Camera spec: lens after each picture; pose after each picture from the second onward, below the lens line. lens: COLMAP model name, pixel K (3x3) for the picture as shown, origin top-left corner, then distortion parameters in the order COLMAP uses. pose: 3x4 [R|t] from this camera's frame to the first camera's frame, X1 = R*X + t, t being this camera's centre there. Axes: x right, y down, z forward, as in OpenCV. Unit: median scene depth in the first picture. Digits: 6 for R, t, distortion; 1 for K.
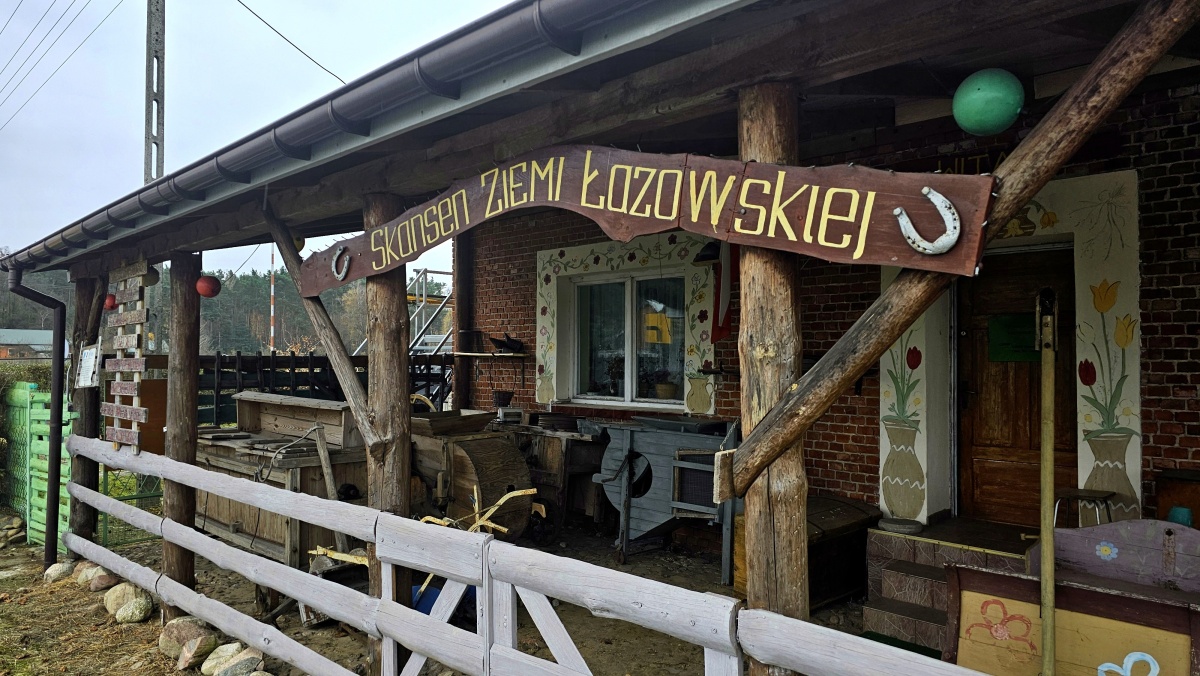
lens RADIAL K [[804.4, 0, 599.8], [0, 804.4, 337.8], [0, 0, 1]] dist [0.051325, -0.045236]
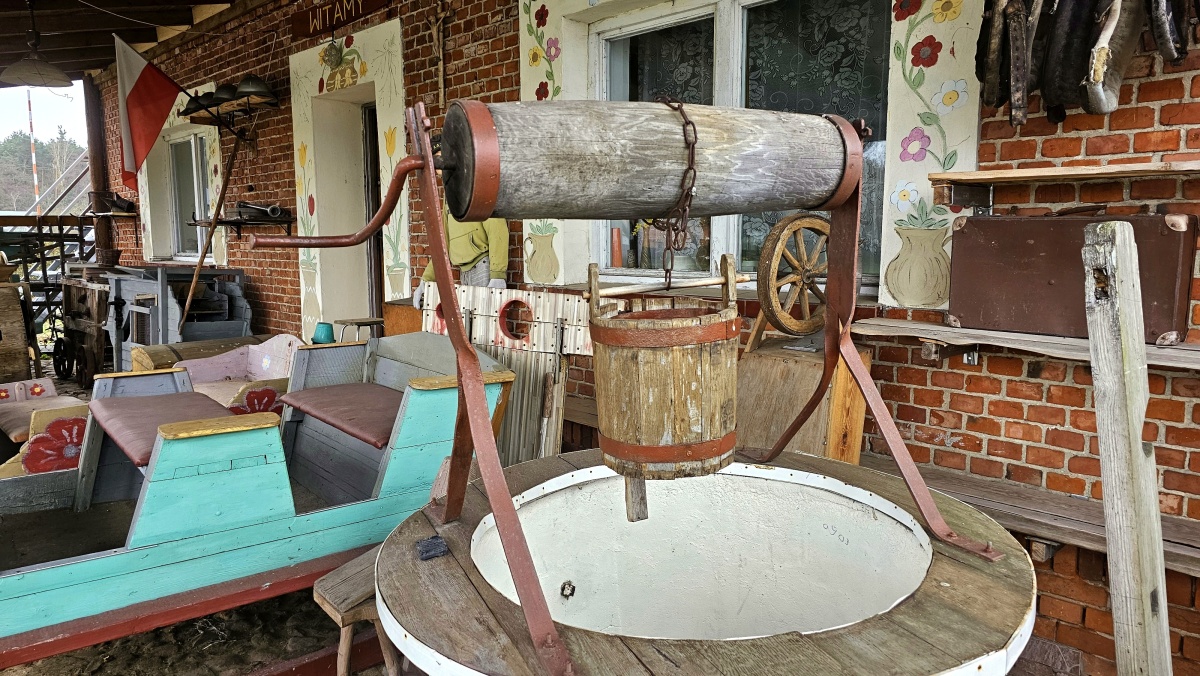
lens RADIAL K [[804.4, 0, 565.8], [0, 804.4, 342.1], [0, 0, 1]] dist [0.051325, -0.045236]
pose [[0.999856, -0.012408, 0.011551, 0.818700], [0.010414, 0.987216, 0.159047, 0.042753], [-0.013376, -0.158903, 0.987204, -0.108599]]
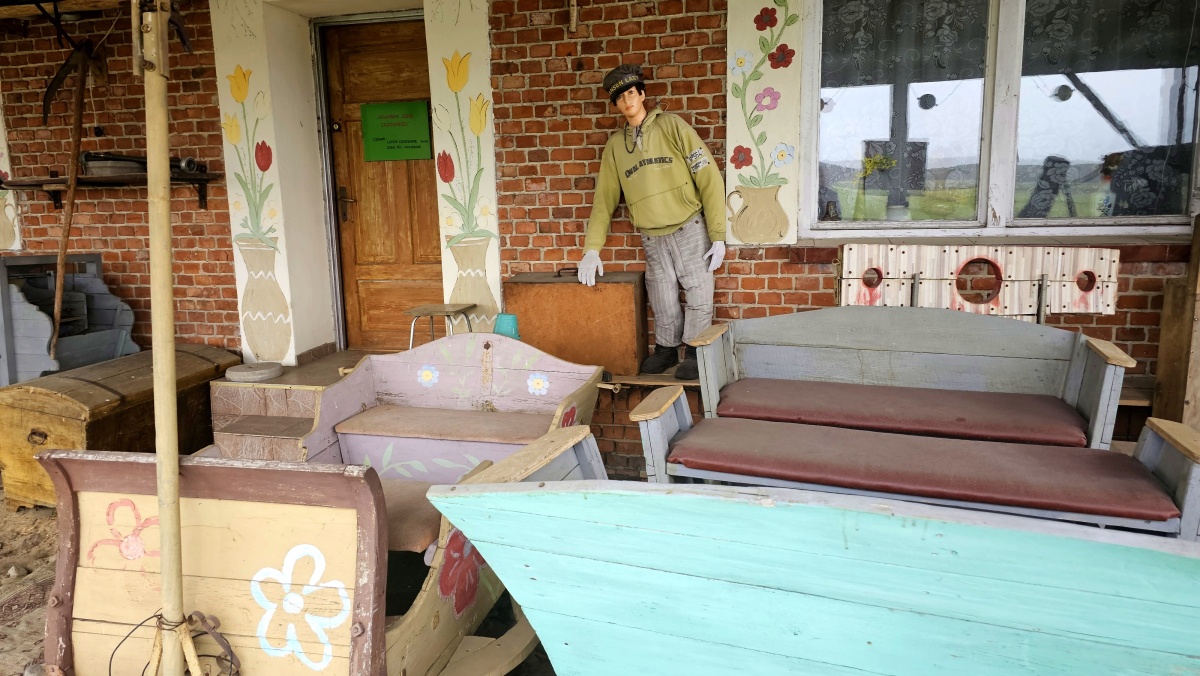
lens RADIAL K [[804.4, 0, 606.2], [0, 804.4, 336.7], [0, 0, 1]] dist [0.051325, -0.045236]
pose [[0.851313, -0.117181, 0.511405, 0.288956], [0.013873, 0.979426, 0.201327, 0.048343], [-0.524474, -0.164297, 0.835424, 0.183729]]
